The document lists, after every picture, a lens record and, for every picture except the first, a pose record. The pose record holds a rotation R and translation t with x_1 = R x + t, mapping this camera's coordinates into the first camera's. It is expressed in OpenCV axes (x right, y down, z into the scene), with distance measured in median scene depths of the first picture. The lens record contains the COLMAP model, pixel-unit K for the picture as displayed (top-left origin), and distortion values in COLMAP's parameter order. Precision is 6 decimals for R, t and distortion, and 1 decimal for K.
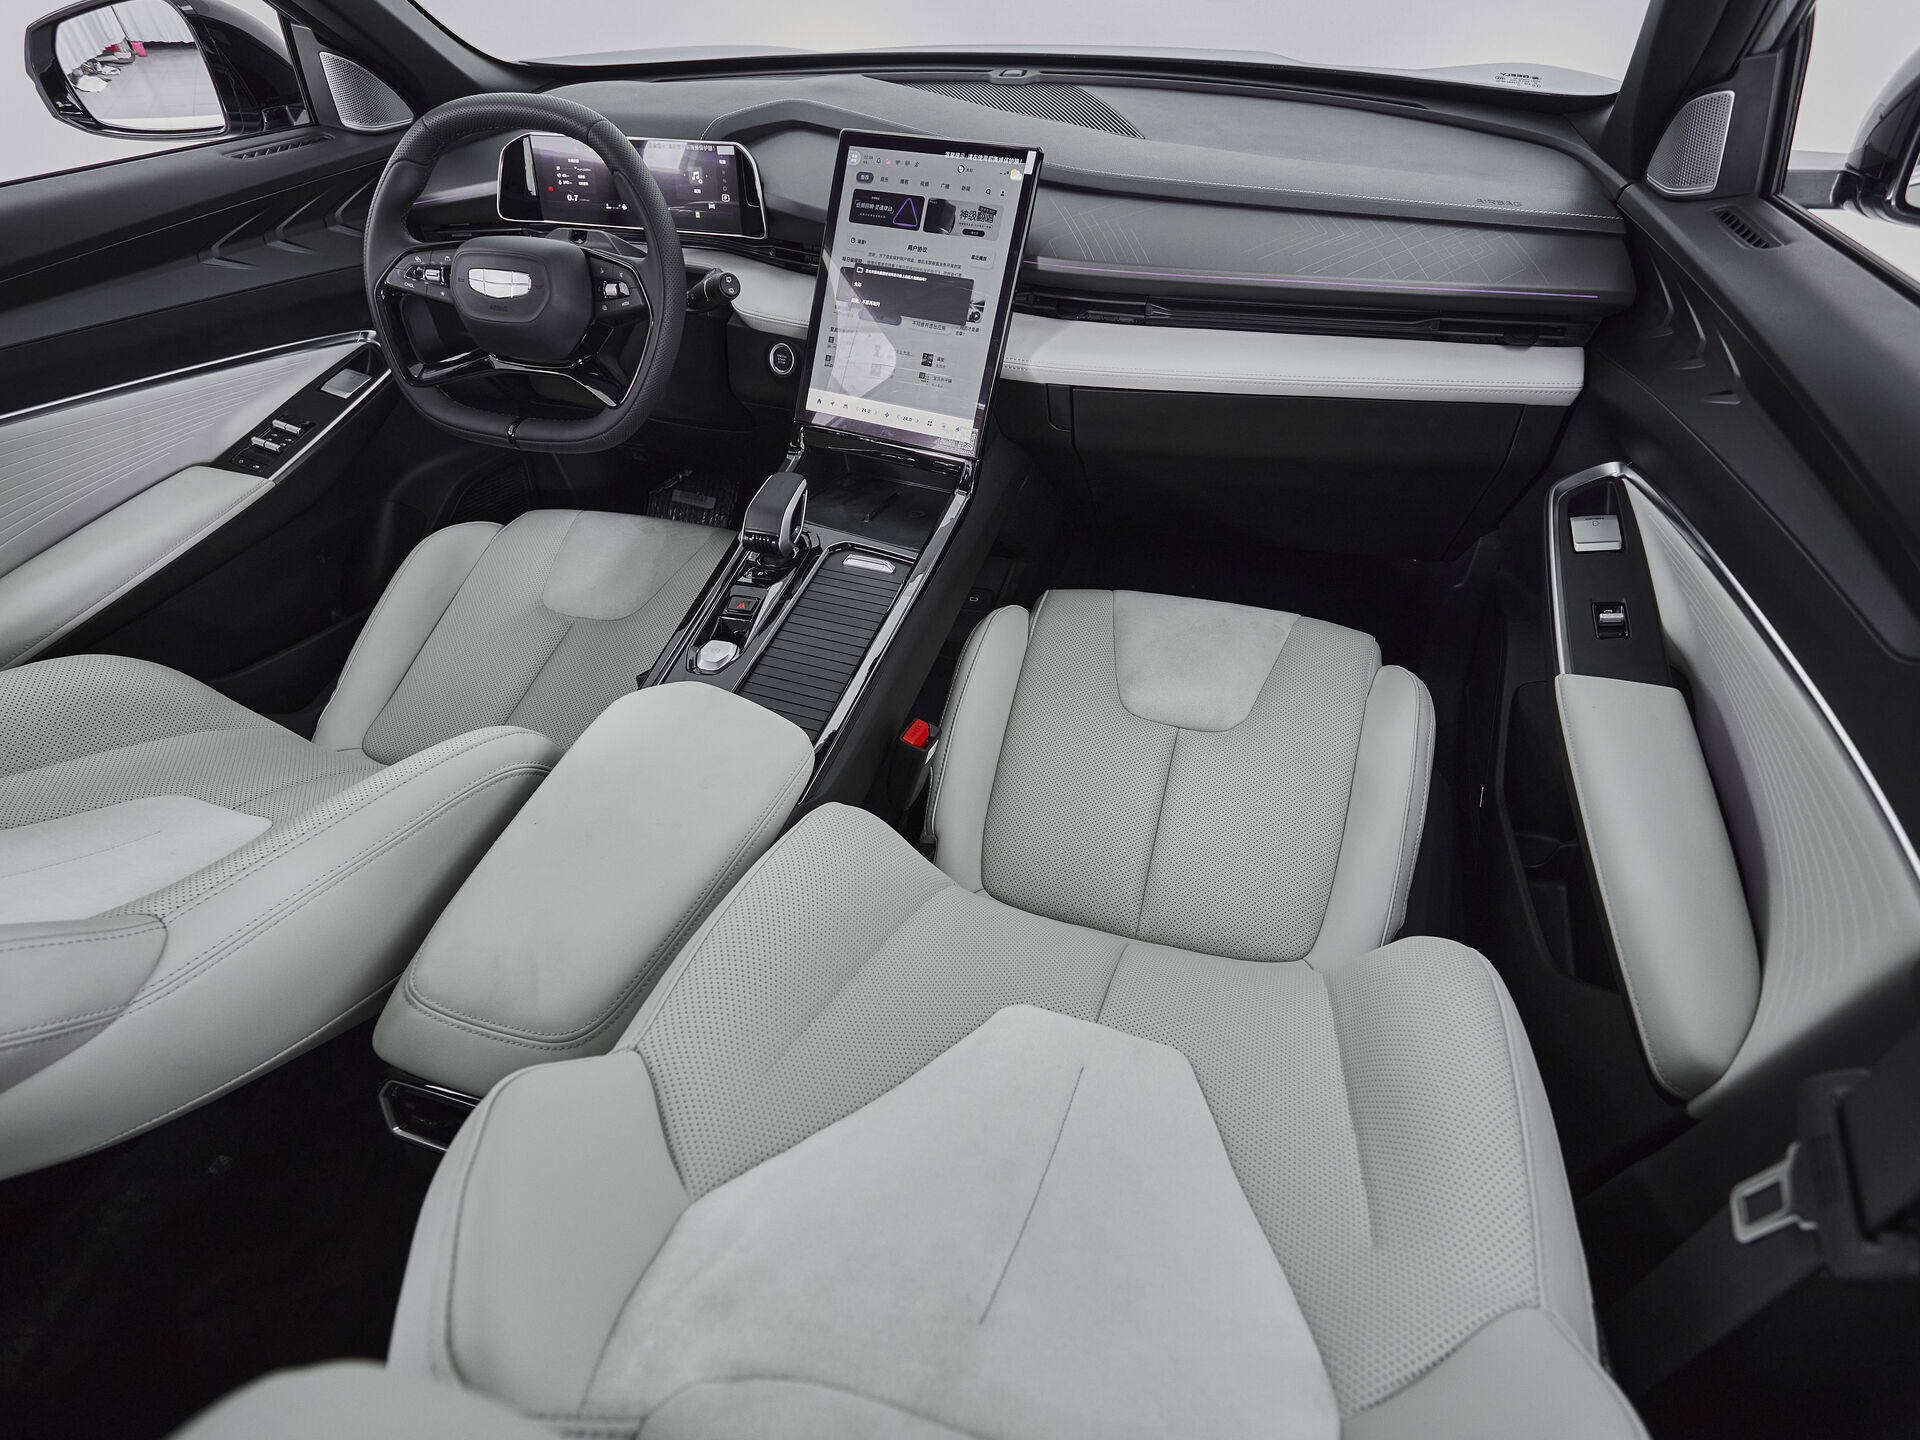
lens RADIAL K [[1048.7, 0, 958.7], [0, 1048.7, 718.2], [0, 0, 1]] dist [0.001115, -0.002290]
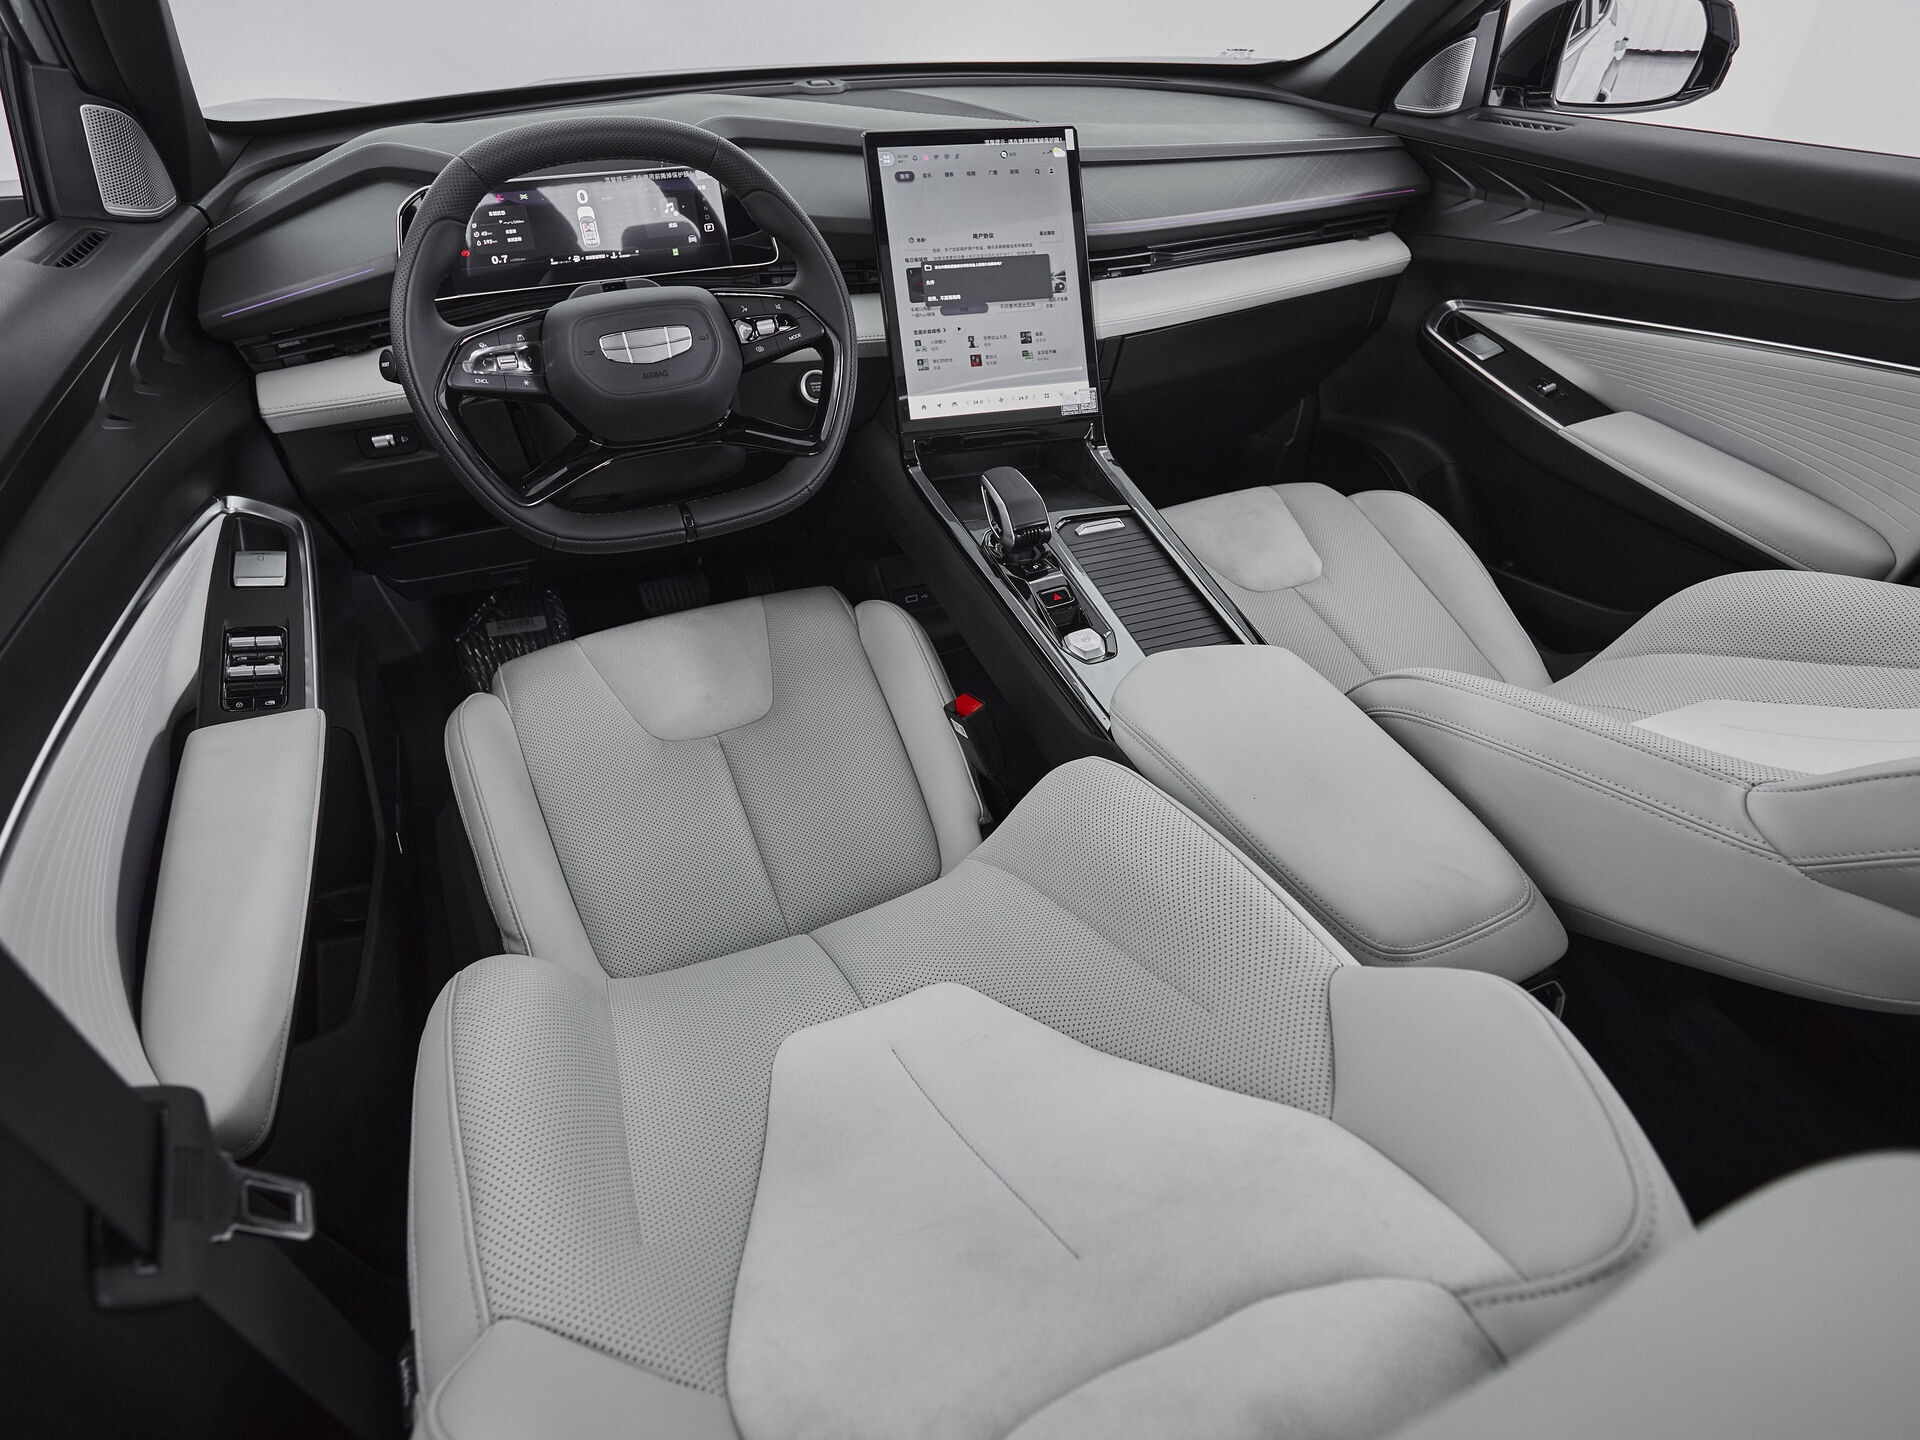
lens RADIAL K [[1048.7, 0, 979.6], [0, 1048.7, 717.2], [0, 0, 1]] dist [0.001115, -0.002290]
pose [[0.740213, -0.392783, 0.545717, -0.771687], [0.412877, 0.906113, 0.092152, -0.115425], [-0.530677, 0.157102, 0.832887, 0.218127]]
